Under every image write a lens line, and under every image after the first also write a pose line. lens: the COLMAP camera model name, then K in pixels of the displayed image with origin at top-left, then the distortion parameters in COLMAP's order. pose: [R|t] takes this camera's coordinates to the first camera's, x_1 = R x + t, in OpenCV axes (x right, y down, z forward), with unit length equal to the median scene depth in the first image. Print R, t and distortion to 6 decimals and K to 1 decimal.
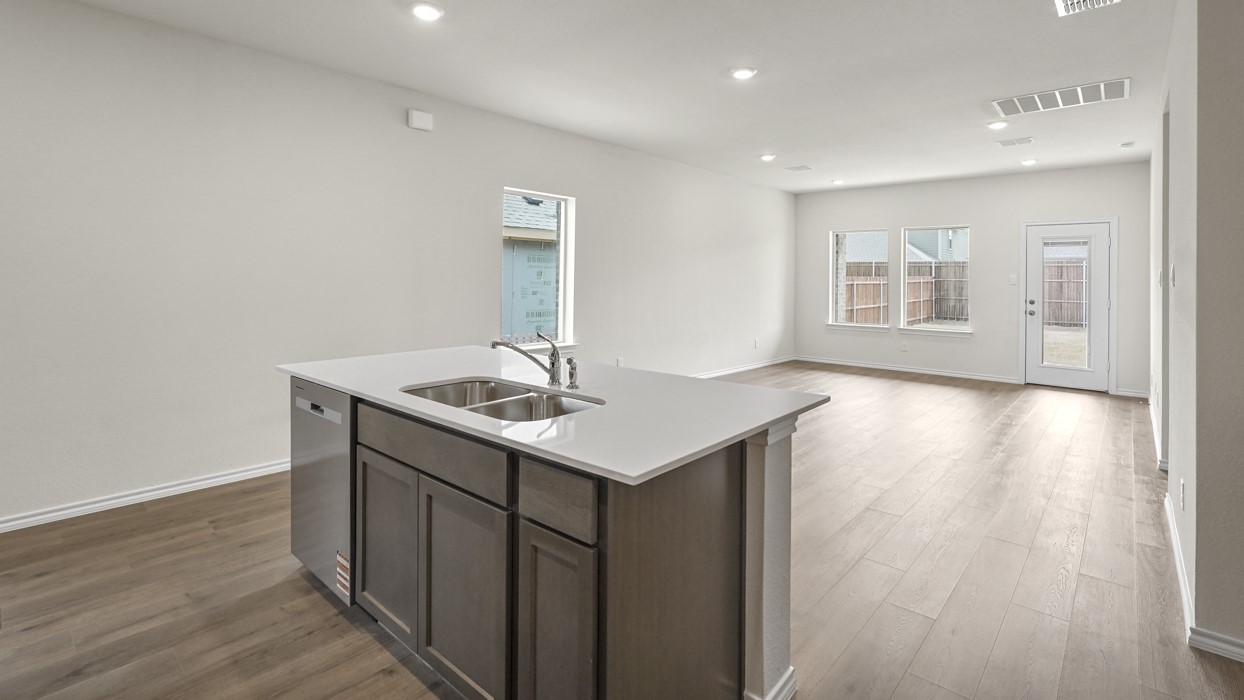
lens RADIAL K [[574.5, 0, 615.8], [0, 574.5, 277.0], [0, 0, 1]] dist [-0.000776, 0.005537]
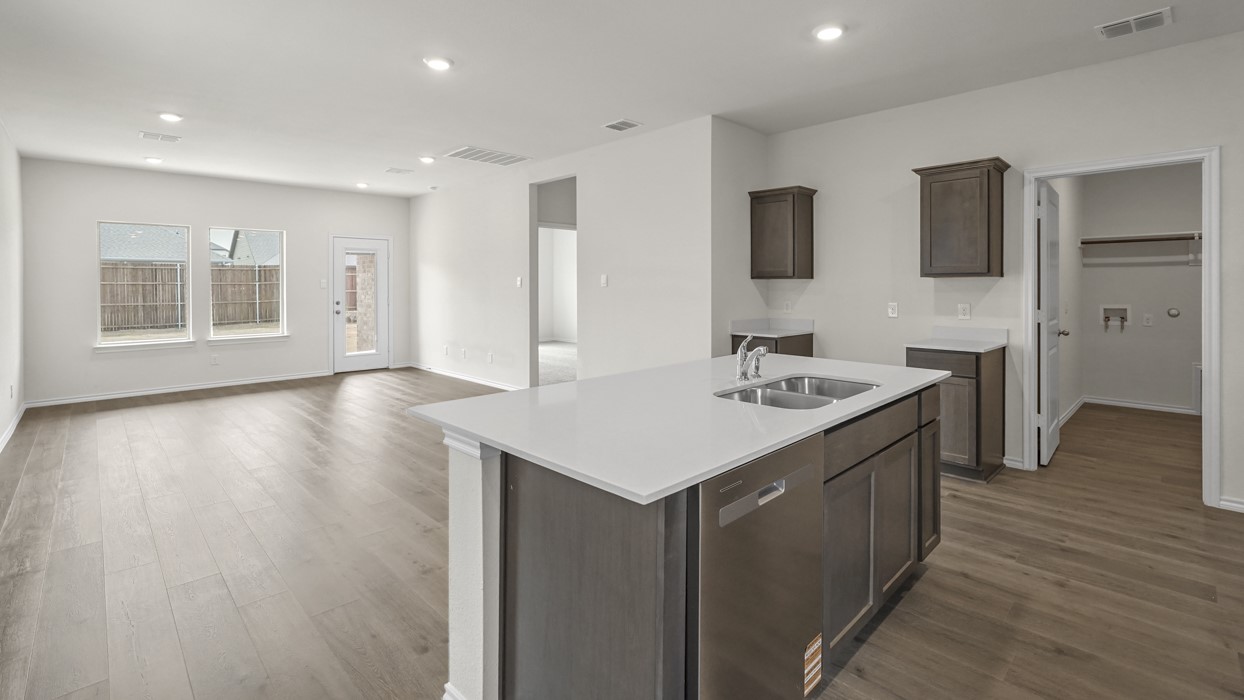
lens RADIAL K [[559.0, 0, 616.9], [0, 559.0, 301.6], [0, 0, 1]] dist [-0.001487, -0.000209]
pose [[0.062587, -0.043617, 0.997086, -1.151598], [0.002032, 0.999048, 0.043575, -0.022704], [-0.998037, -0.000701, 0.062616, 1.131670]]
